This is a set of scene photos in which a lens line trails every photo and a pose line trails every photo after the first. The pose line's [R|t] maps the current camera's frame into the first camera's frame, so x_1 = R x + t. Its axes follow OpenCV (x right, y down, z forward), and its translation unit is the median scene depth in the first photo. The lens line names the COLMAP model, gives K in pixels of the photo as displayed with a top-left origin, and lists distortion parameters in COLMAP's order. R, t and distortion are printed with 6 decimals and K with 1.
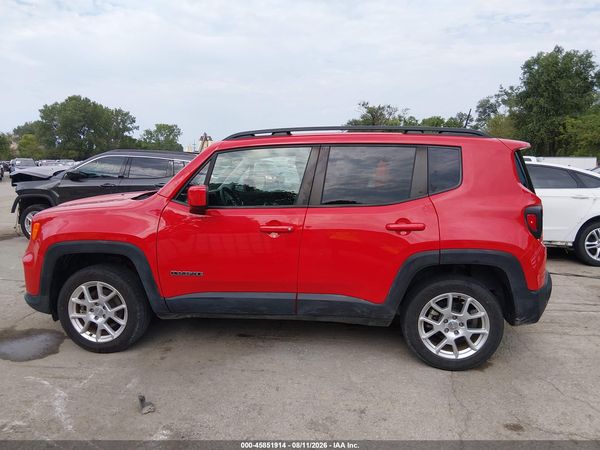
lens RADIAL K [[453.6, 0, 305.1], [0, 453.6, 228.8], [0, 0, 1]] dist [0.051128, -0.089837]
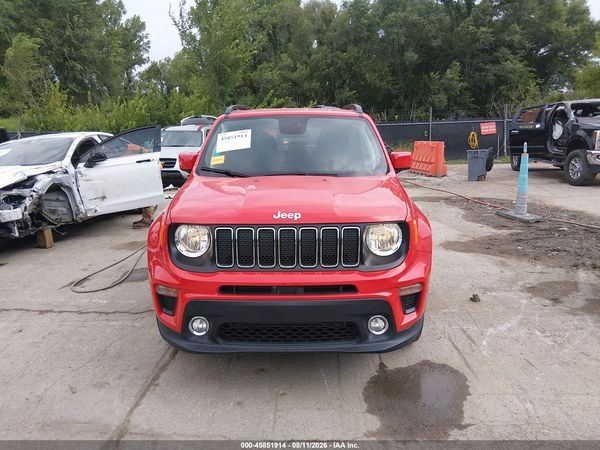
lens RADIAL K [[453.6, 0, 306.4], [0, 453.6, 235.0], [0, 0, 1]] dist [0.051128, -0.089837]
pose [[-0.107654, -0.227537, 0.967800, -1.416621], [0.160108, 0.956784, 0.242756, -0.215524], [-0.981212, 0.181086, -0.066571, 1.355379]]
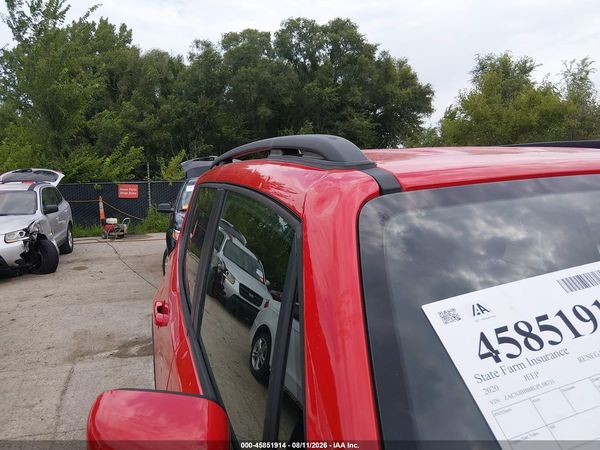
lens RADIAL K [[453.6, 0, 303.4], [0, 453.6, 222.5], [0, 0, 1]] dist [0.051128, -0.089837]
pose [[-0.433250, -0.080575, 0.897665, -0.363633], [0.154434, 0.974628, 0.162019, -0.278567], [-0.887944, 0.208825, -0.409815, 1.568490]]
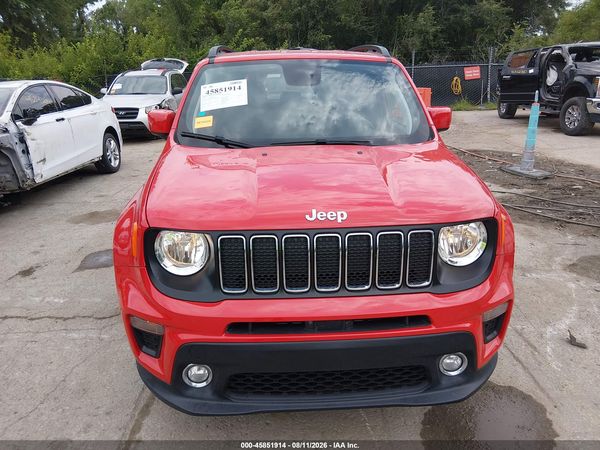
lens RADIAL K [[453.6, 0, 307.2], [0, 453.6, 222.7], [0, 0, 1]] dist [0.051128, -0.089837]
pose [[-0.179829, -0.309217, 0.933834, -1.149315], [0.158973, 0.927696, 0.337798, -0.234323], [-0.970767, 0.209201, -0.117669, 1.412090]]
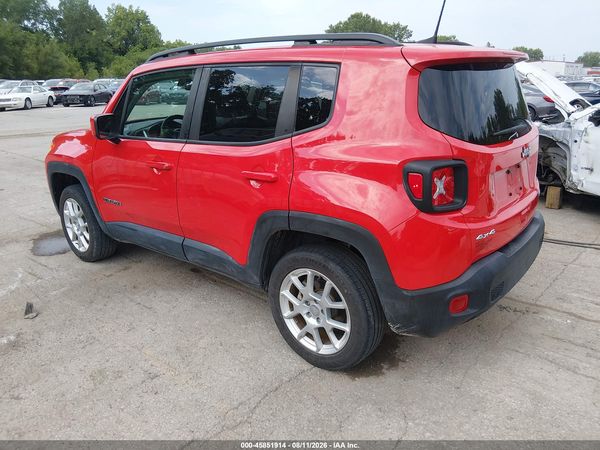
lens RADIAL K [[453.6, 0, 303.8], [0, 453.6, 229.5], [0, 0, 1]] dist [0.051128, -0.089837]
pose [[0.840662, 0.148110, -0.520913, 0.678297], [-0.054516, 0.980133, 0.190700, -0.063448], [0.538809, -0.131916, 0.832036, 0.374215]]
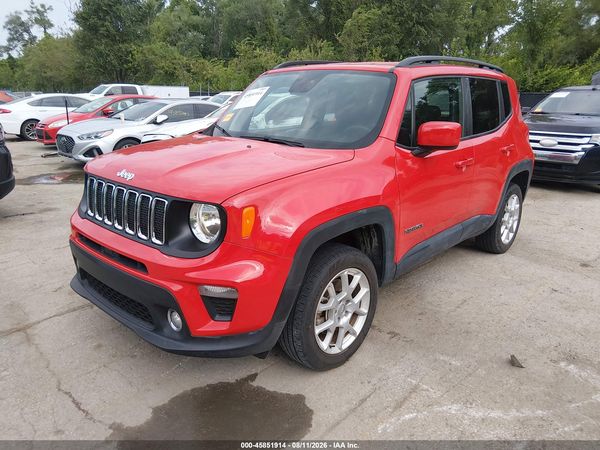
lens RADIAL K [[453.6, 0, 300.5], [0, 453.6, 228.7], [0, 0, 1]] dist [0.051128, -0.089837]
pose [[0.581170, -0.225428, 0.781936, -1.093000], [0.104552, 0.973587, 0.202972, -0.101033], [-0.807038, -0.036208, 0.589389, 0.689693]]
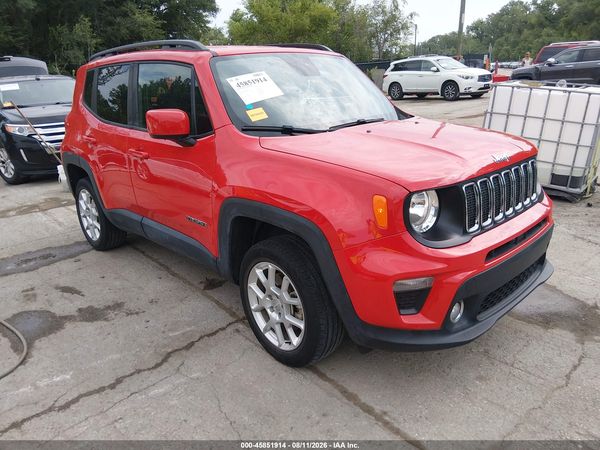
lens RADIAL K [[453.6, 0, 303.8], [0, 453.6, 226.9], [0, 0, 1]] dist [0.051128, -0.089837]
pose [[-0.774618, -0.171824, 0.608640, -0.873152], [0.130723, 0.898101, 0.419912, -0.302117], [-0.618772, 0.404835, -0.673224, 2.026738]]
